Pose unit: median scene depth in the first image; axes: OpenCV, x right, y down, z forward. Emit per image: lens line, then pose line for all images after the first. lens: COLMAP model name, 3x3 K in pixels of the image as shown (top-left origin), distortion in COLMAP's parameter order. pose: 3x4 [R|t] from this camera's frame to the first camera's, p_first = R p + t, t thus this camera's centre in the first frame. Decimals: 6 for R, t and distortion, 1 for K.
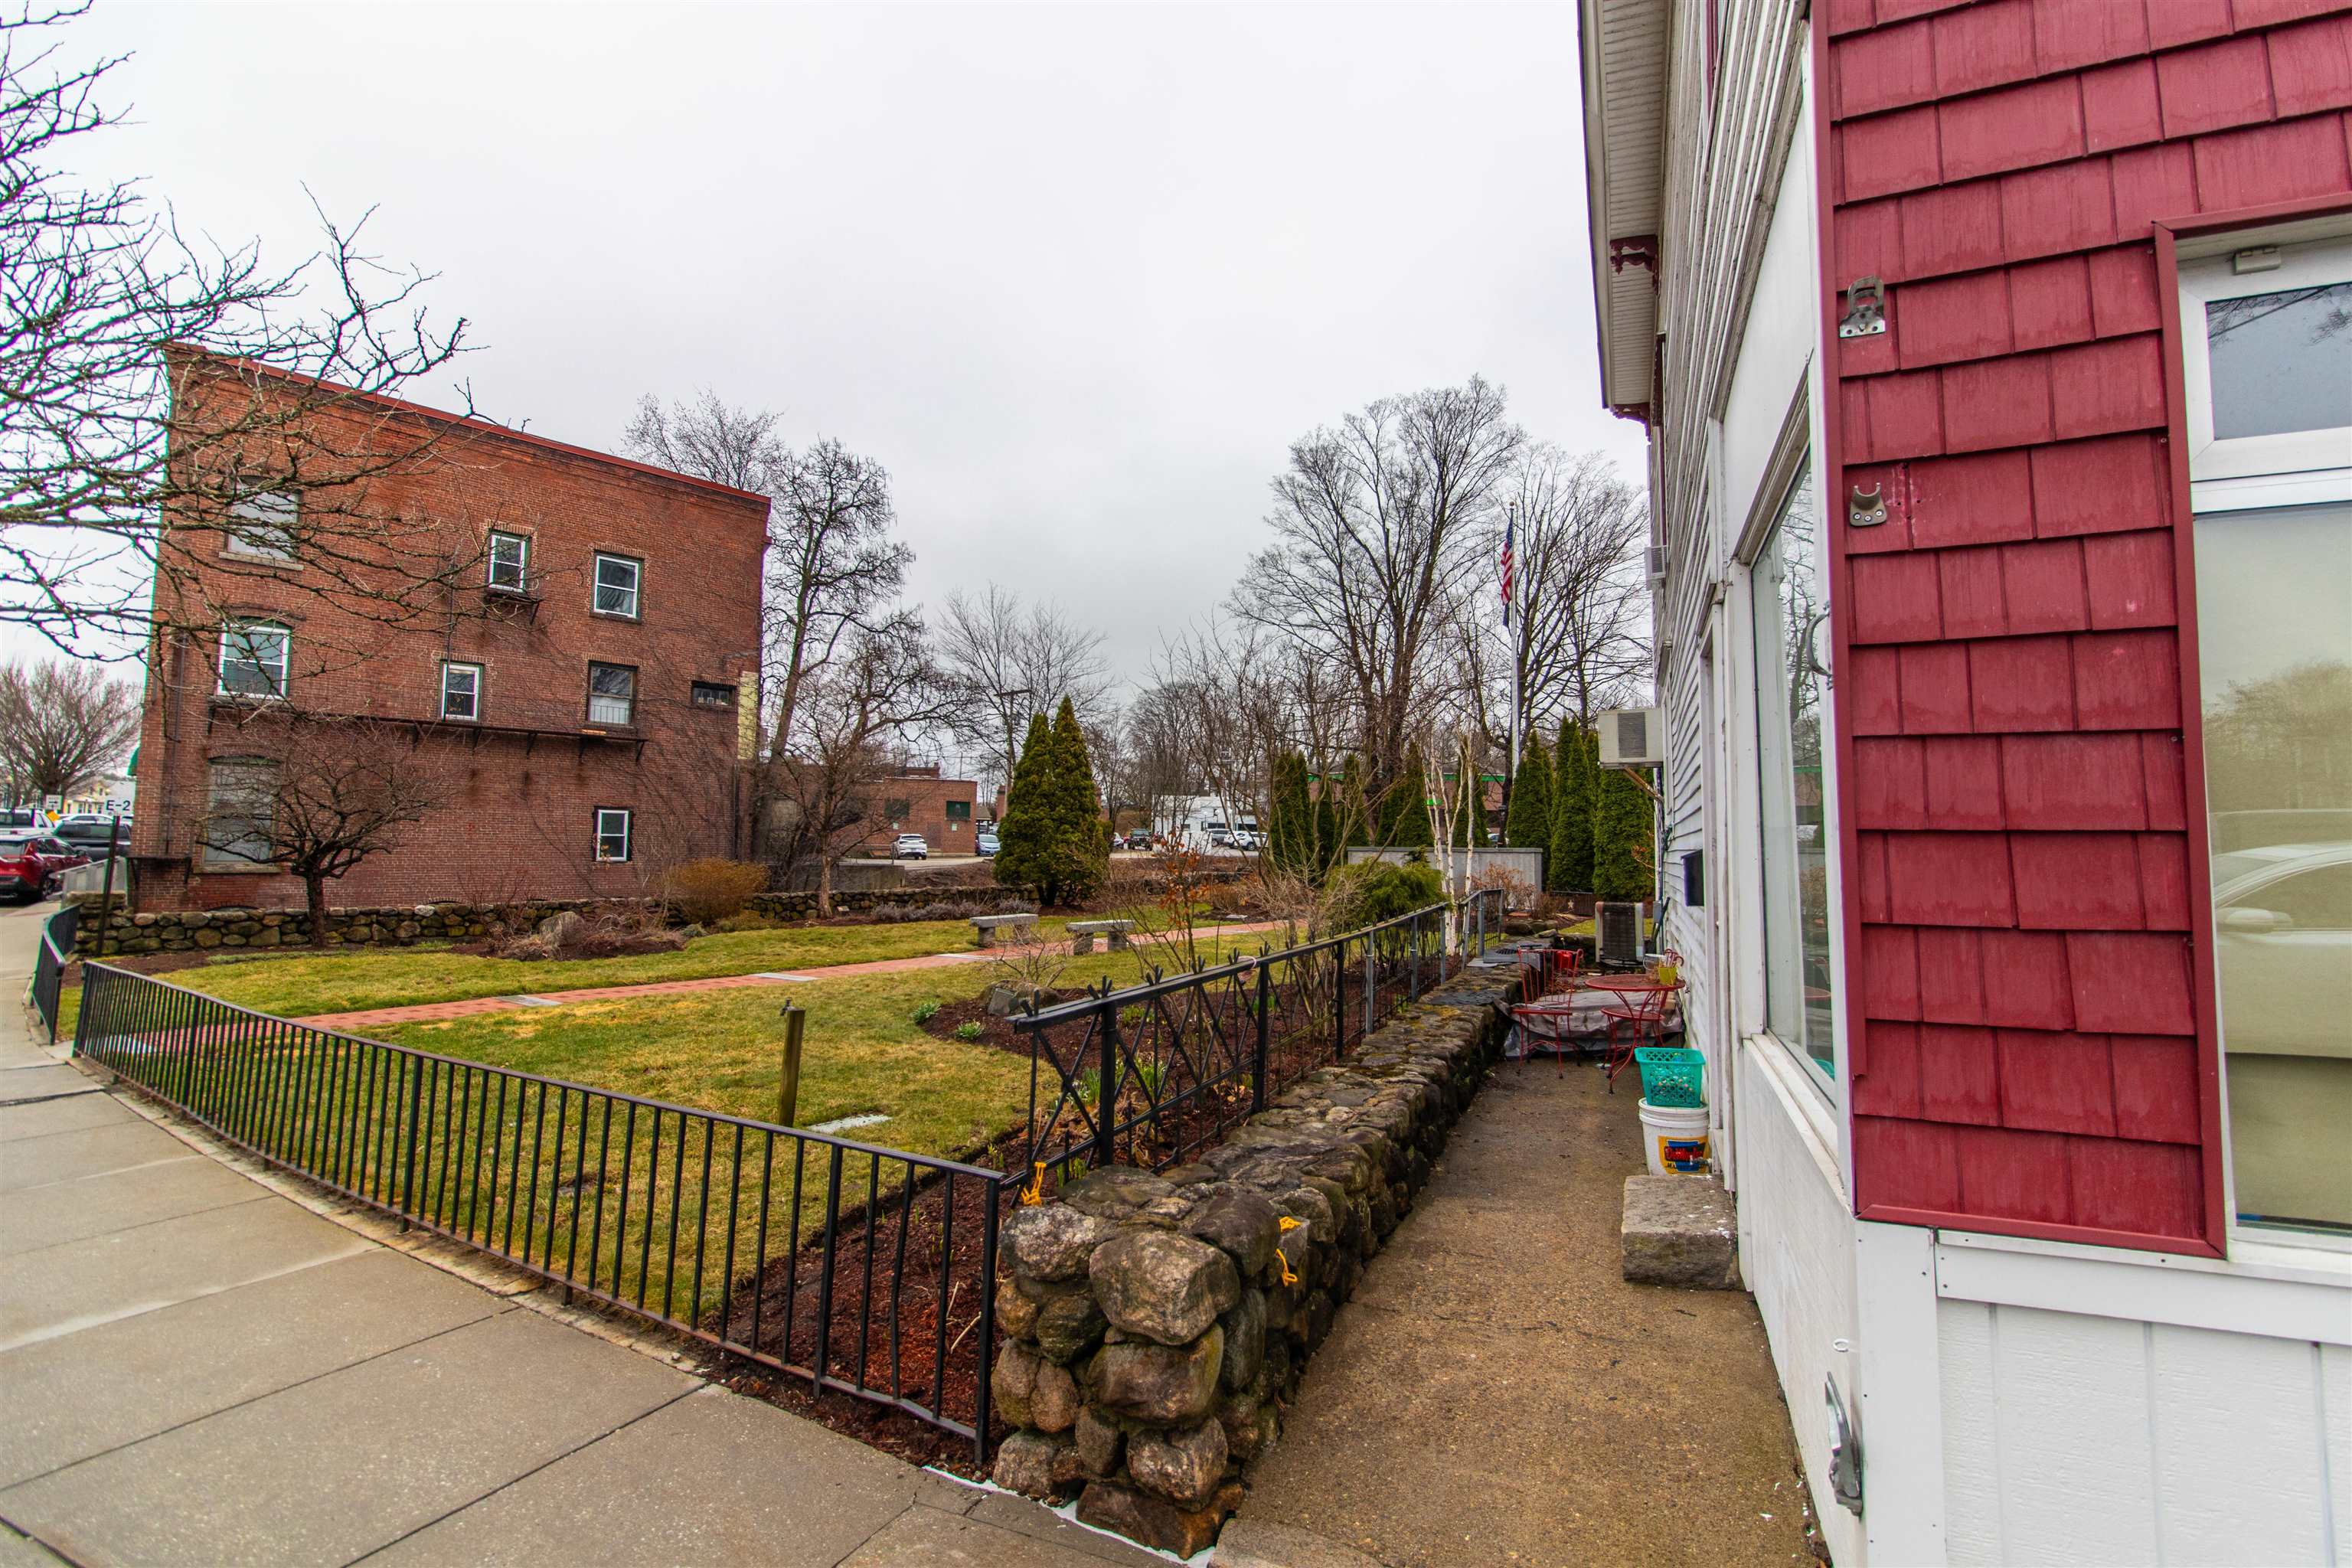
lens RADIAL K [[1081.5, 0, 1191.8], [0, 1081.5, 772.1], [0, 0, 1]] dist [0.005234, -0.000413]
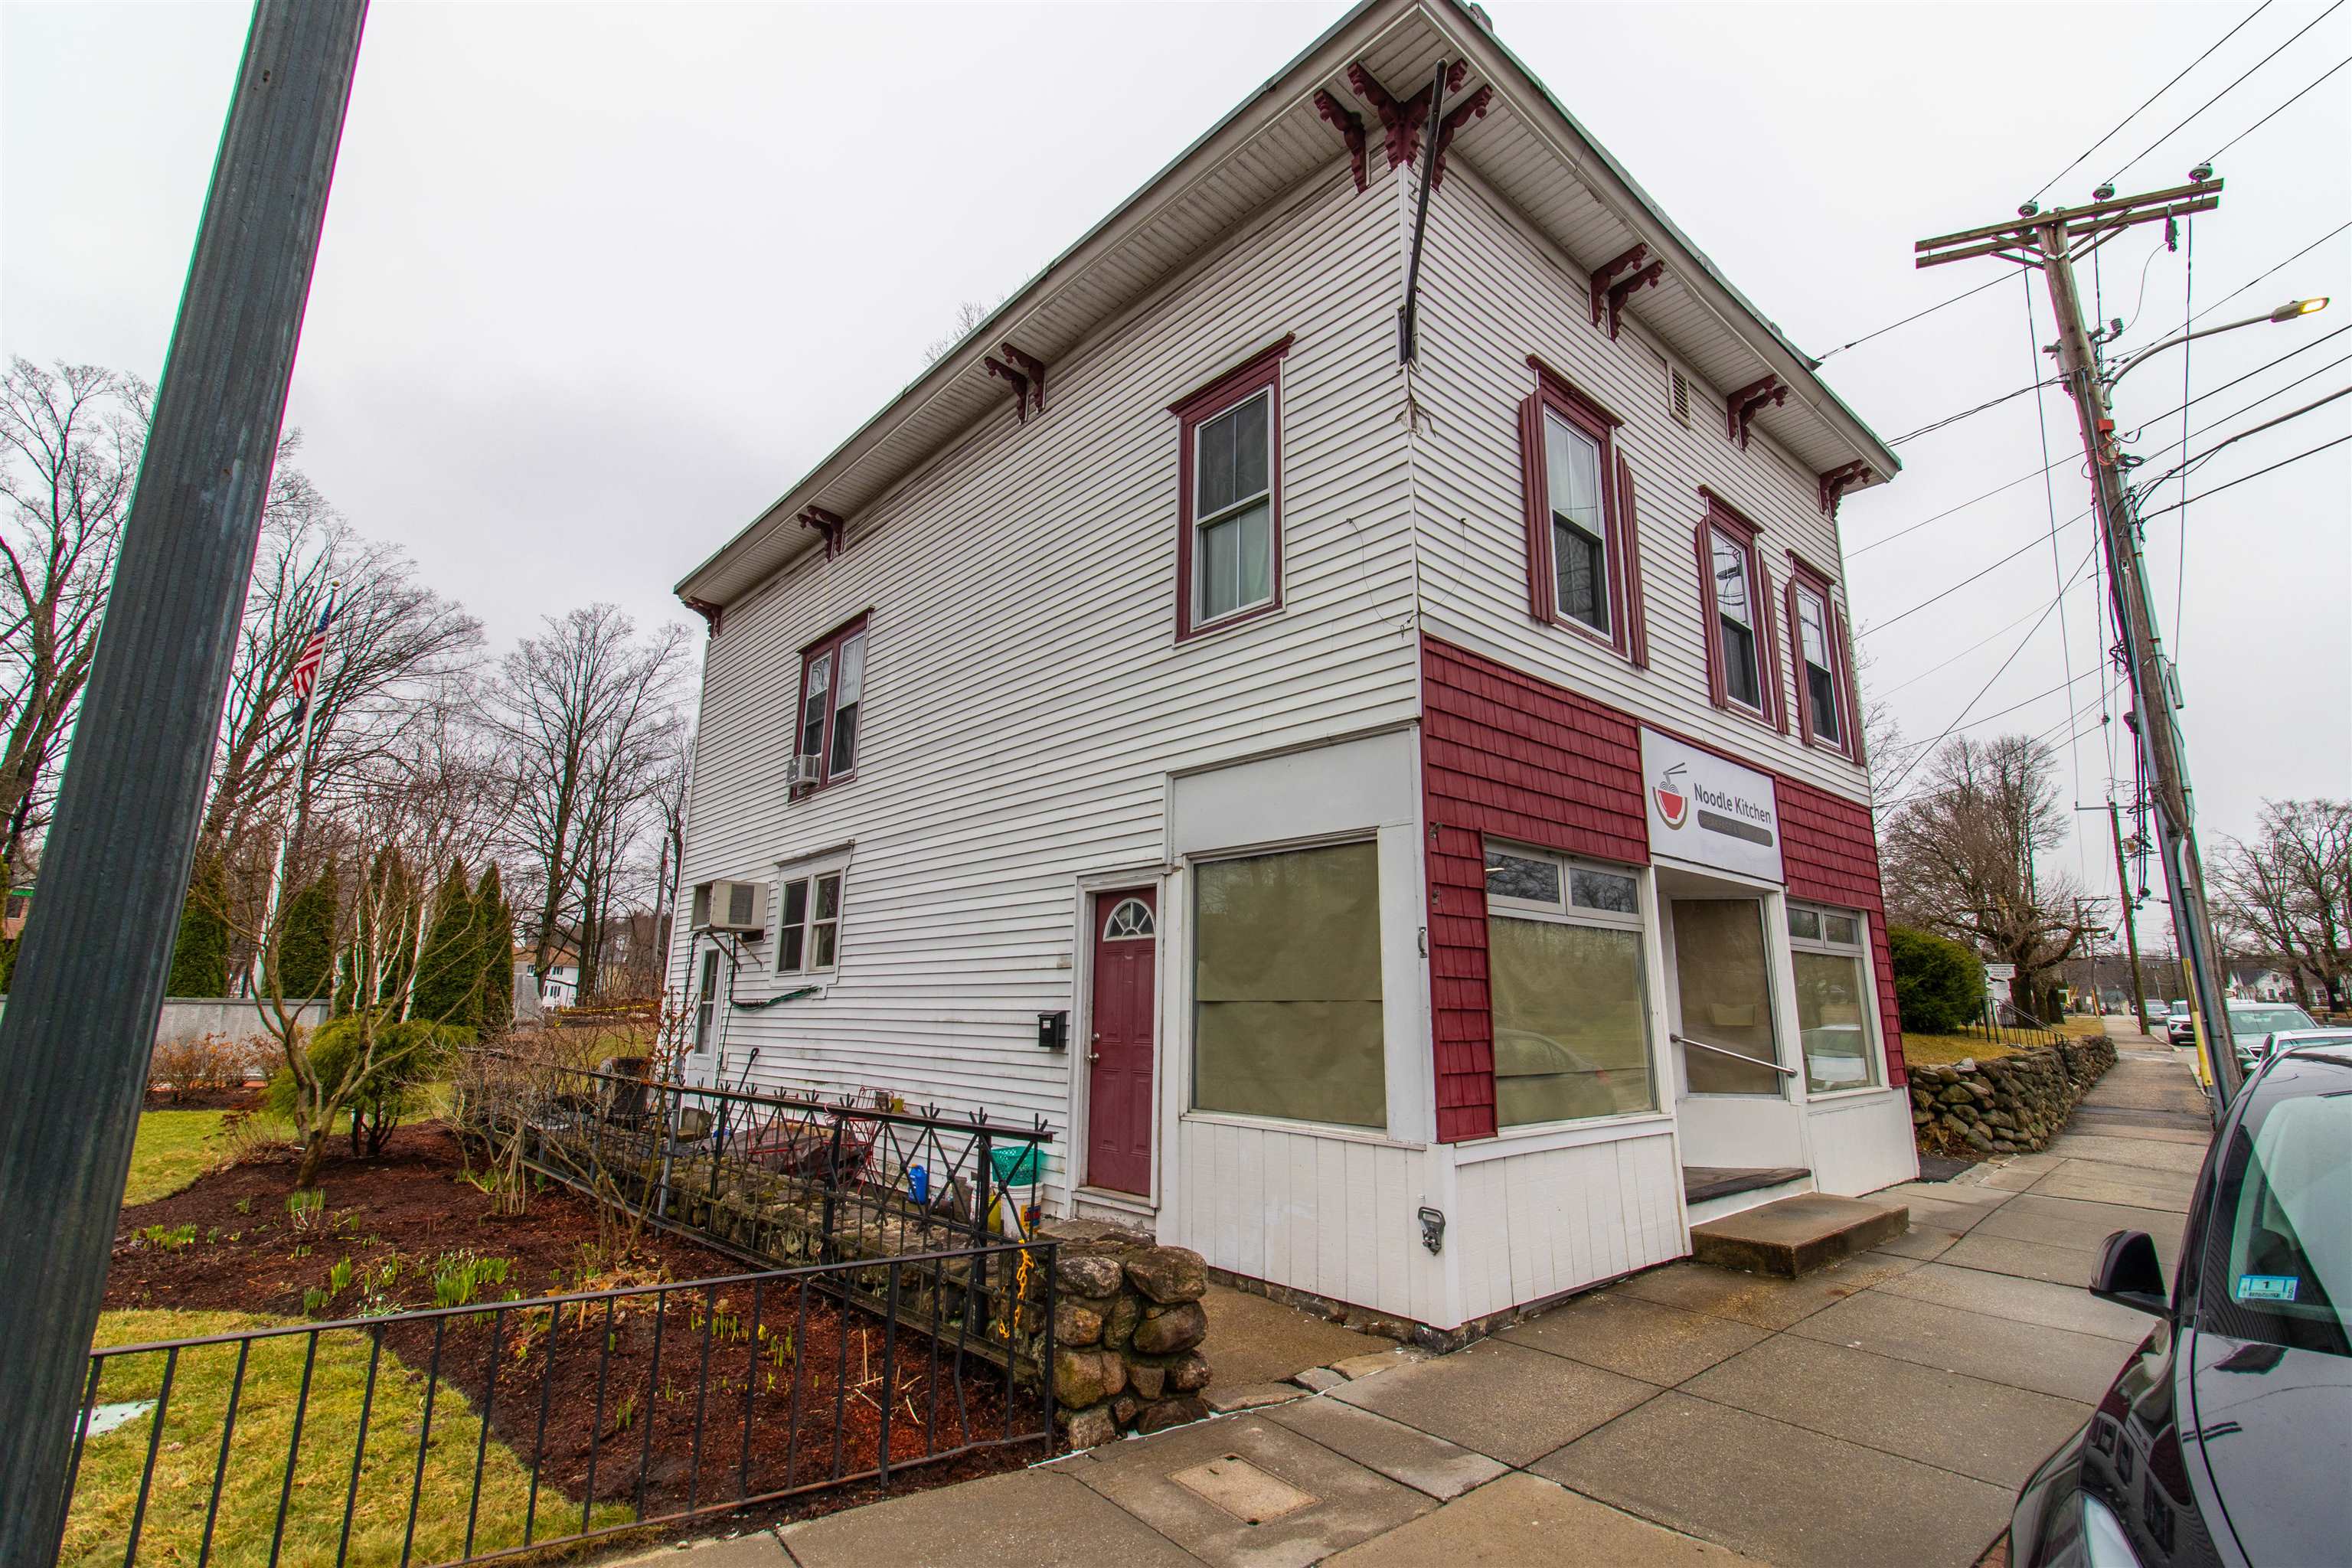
lens RADIAL K [[1077.5, 0, 1206.3], [0, 1077.5, 772.1], [0, 0, 1]] dist [0.009606, 0.000294]
pose [[0.430854, 0.197871, 0.880461, -1.575154], [-0.075521, 0.980148, -0.183318, 0.005283], [-0.899256, 0.012490, 0.437244, 0.181099]]
